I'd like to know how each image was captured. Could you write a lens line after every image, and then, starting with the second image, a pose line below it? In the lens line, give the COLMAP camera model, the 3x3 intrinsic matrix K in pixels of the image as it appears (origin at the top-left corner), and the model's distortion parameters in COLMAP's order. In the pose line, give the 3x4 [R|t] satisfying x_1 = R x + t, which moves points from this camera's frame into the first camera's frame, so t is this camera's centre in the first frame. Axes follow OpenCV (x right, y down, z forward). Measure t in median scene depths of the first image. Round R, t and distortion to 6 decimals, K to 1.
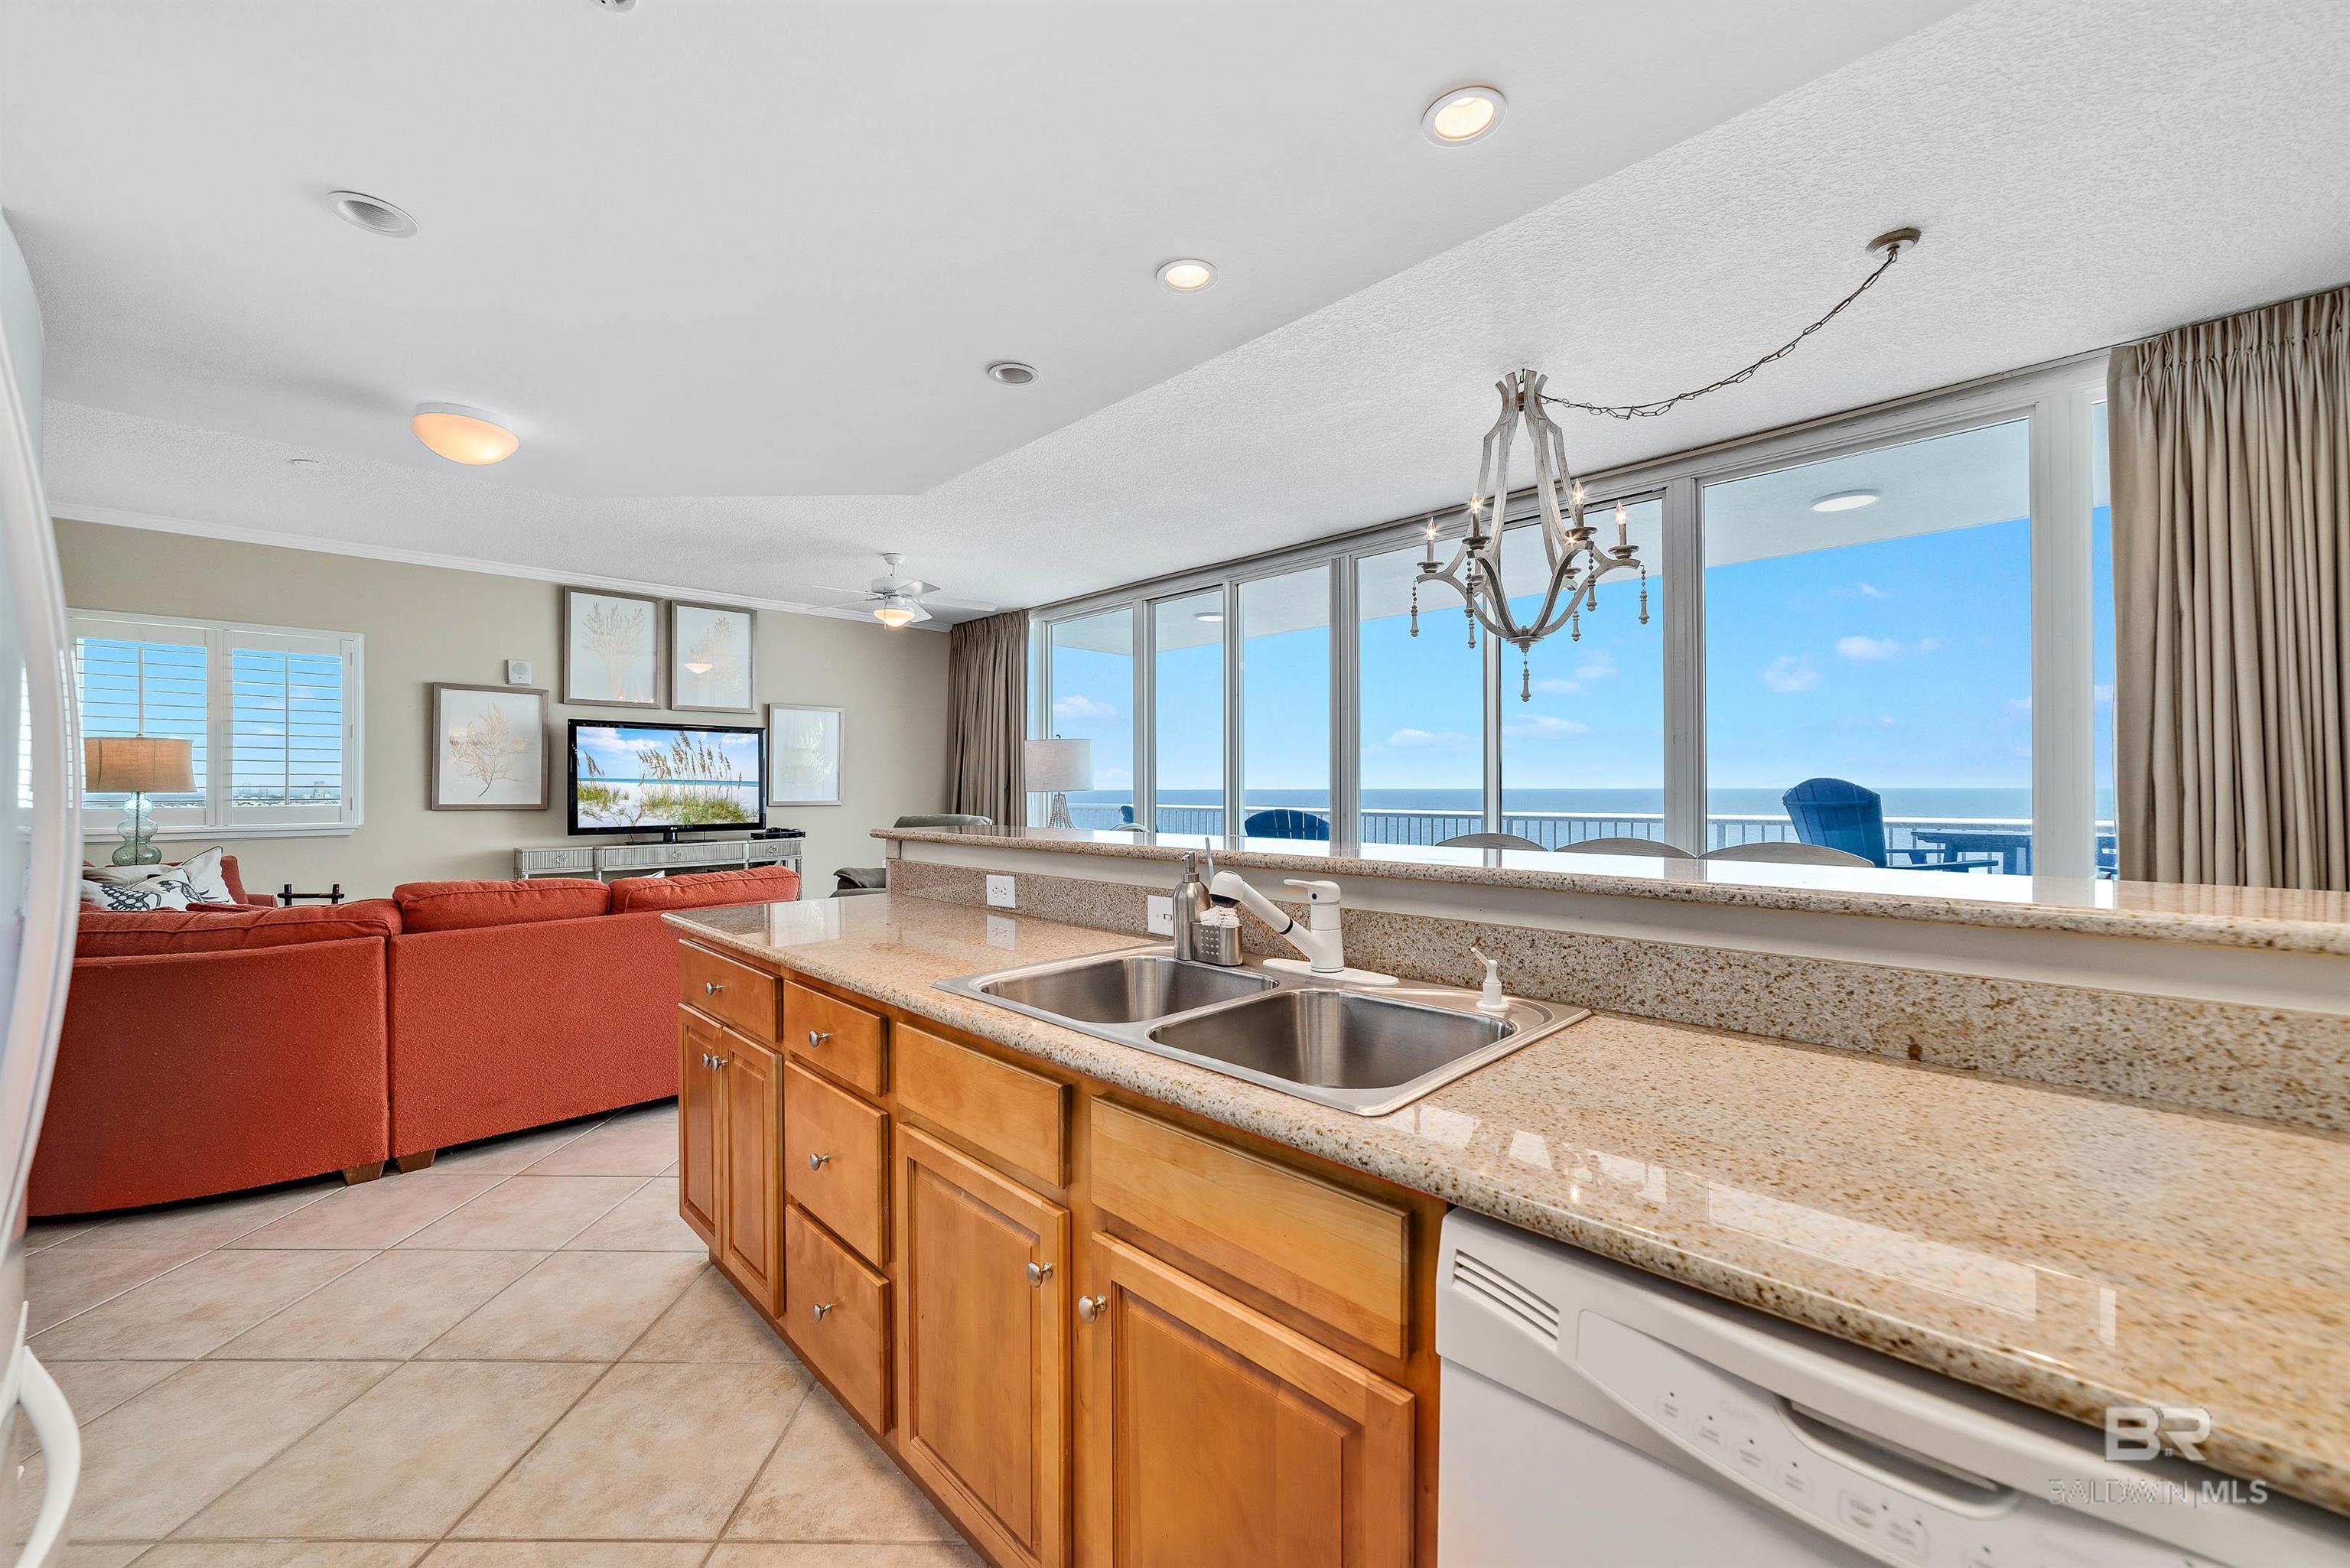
lens RADIAL K [[907.0, 0, 1189.3], [0, 907.0, 780.6], [0, 0, 1]] dist [-0.015282, 0.005044]
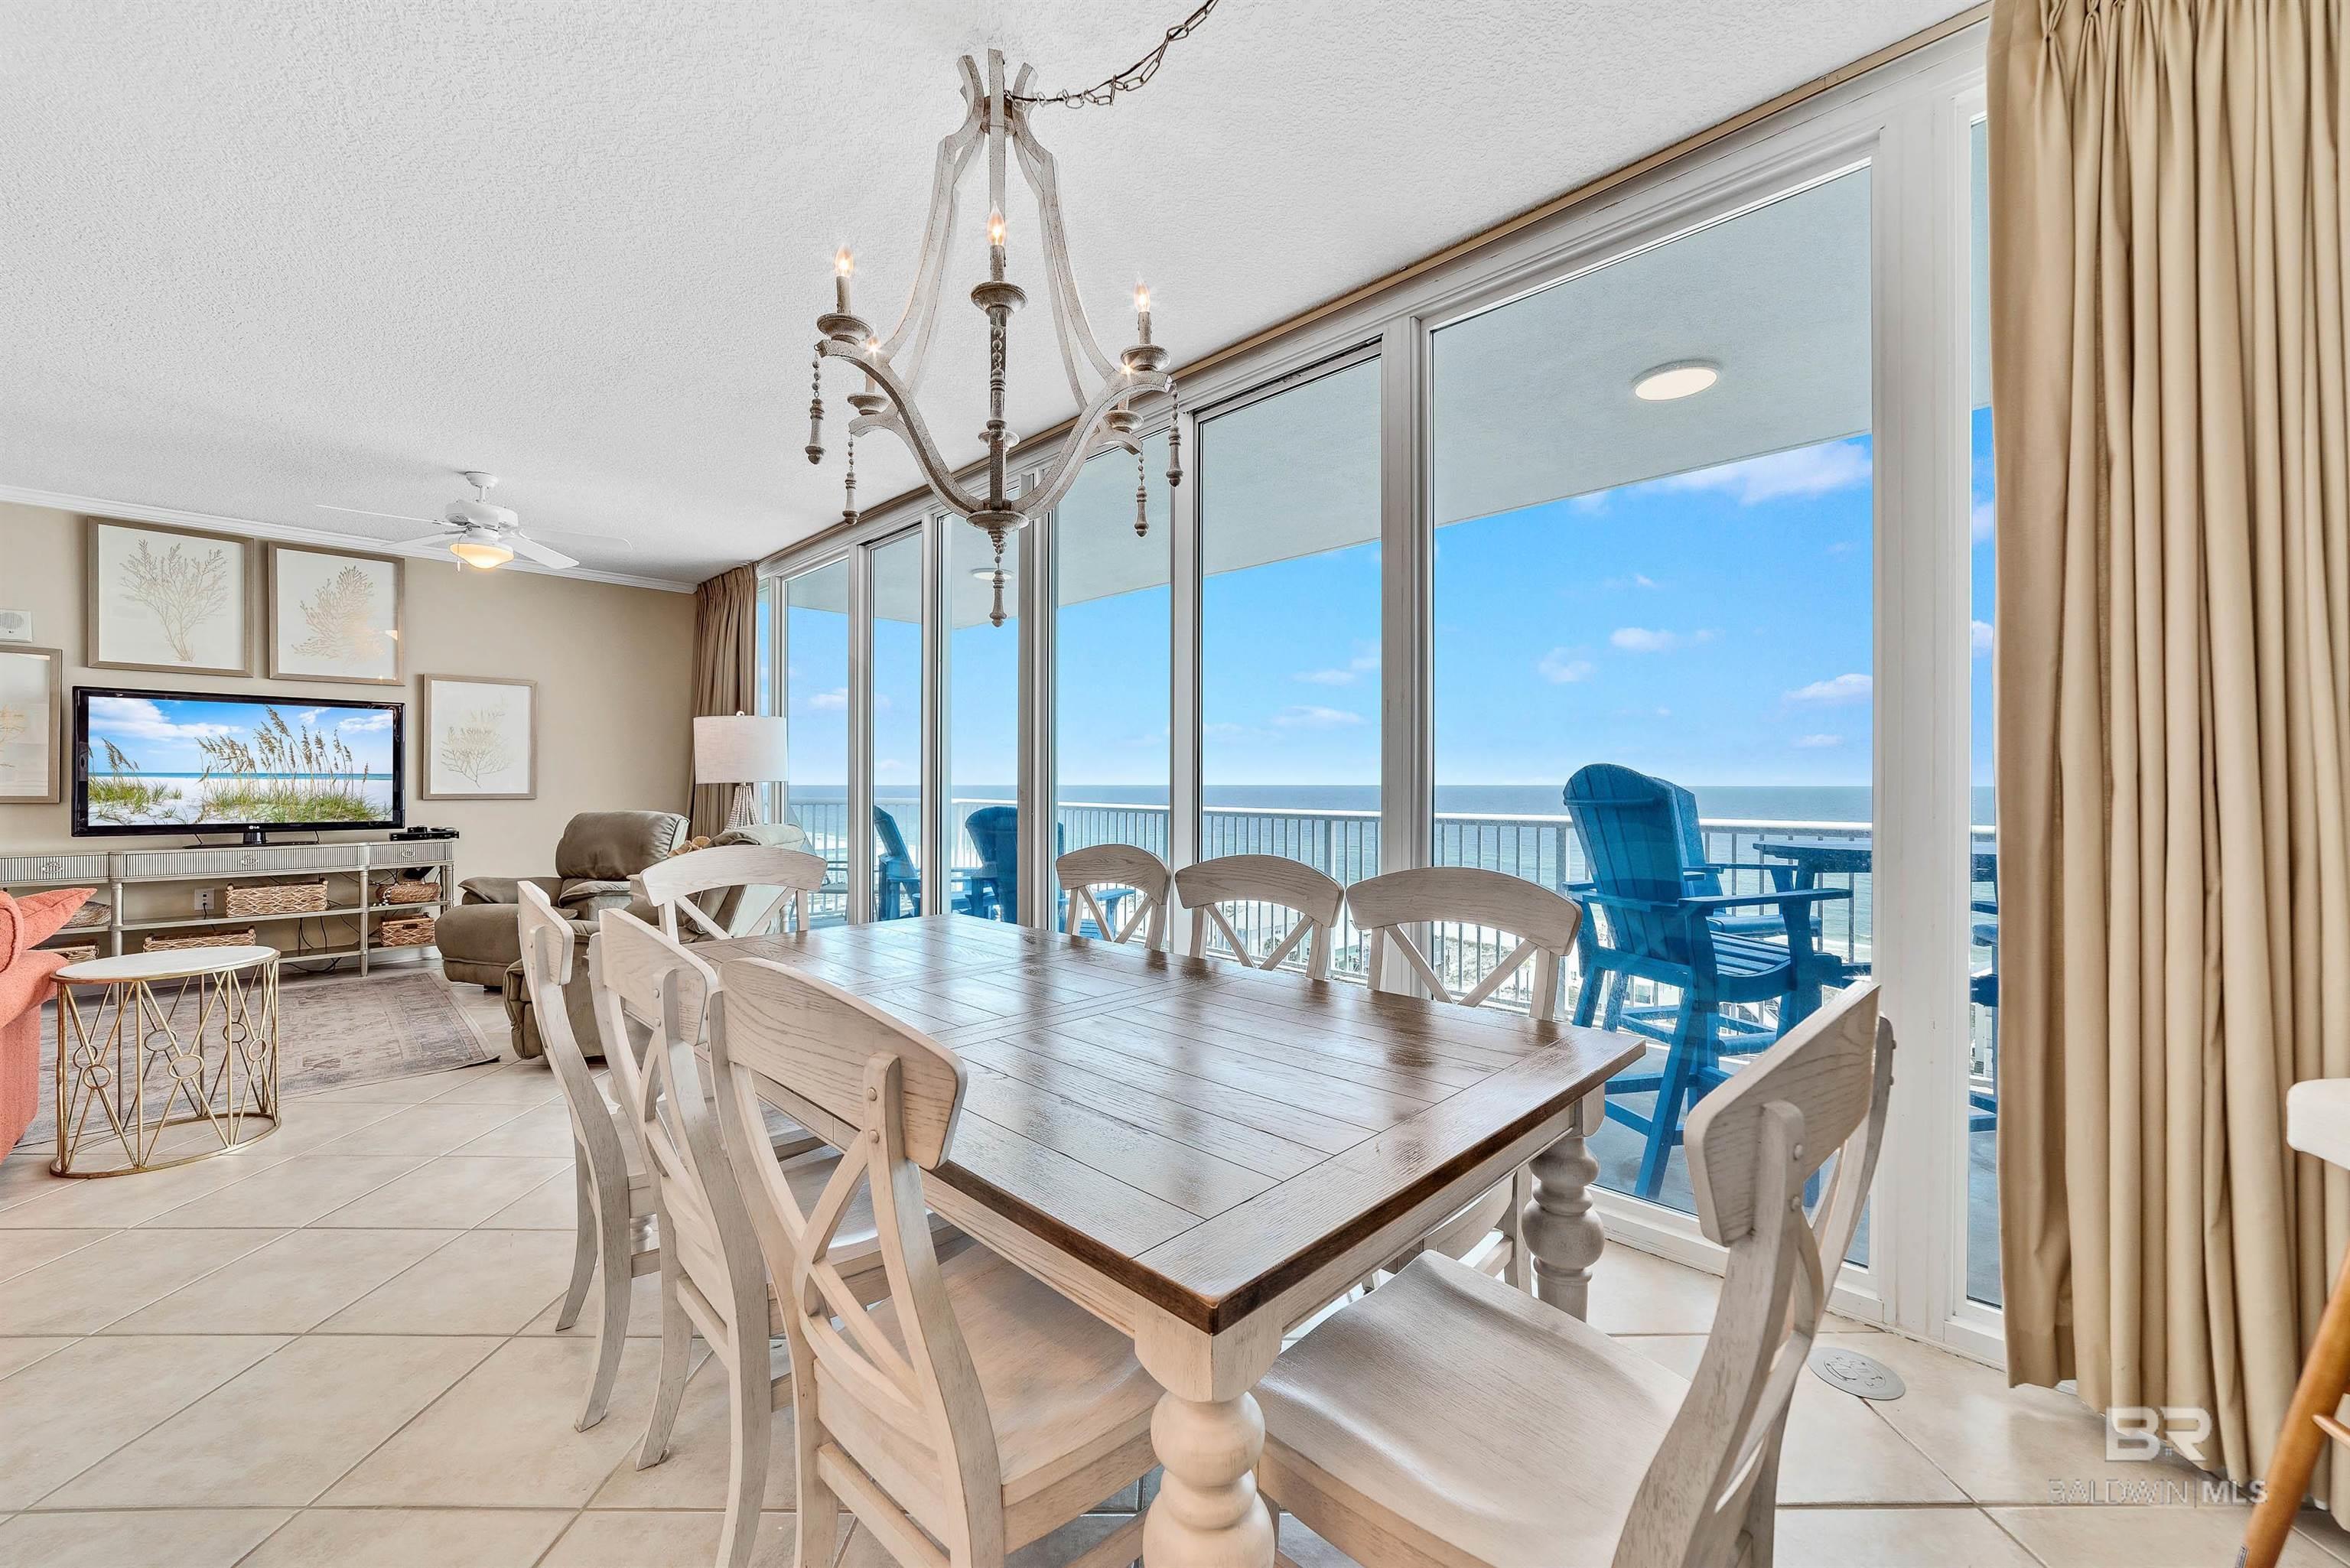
lens RADIAL K [[907.0, 0, 1181.9], [0, 907.0, 782.6], [0, 0, 1]] dist [-0.015282, 0.005044]
pose [[0.999971, 0.001304, 0.007493, 0.253301], [-0.001364, 0.999967, 0.007960, 0.004653], [-0.007483, -0.007970, 0.999940, 0.215185]]
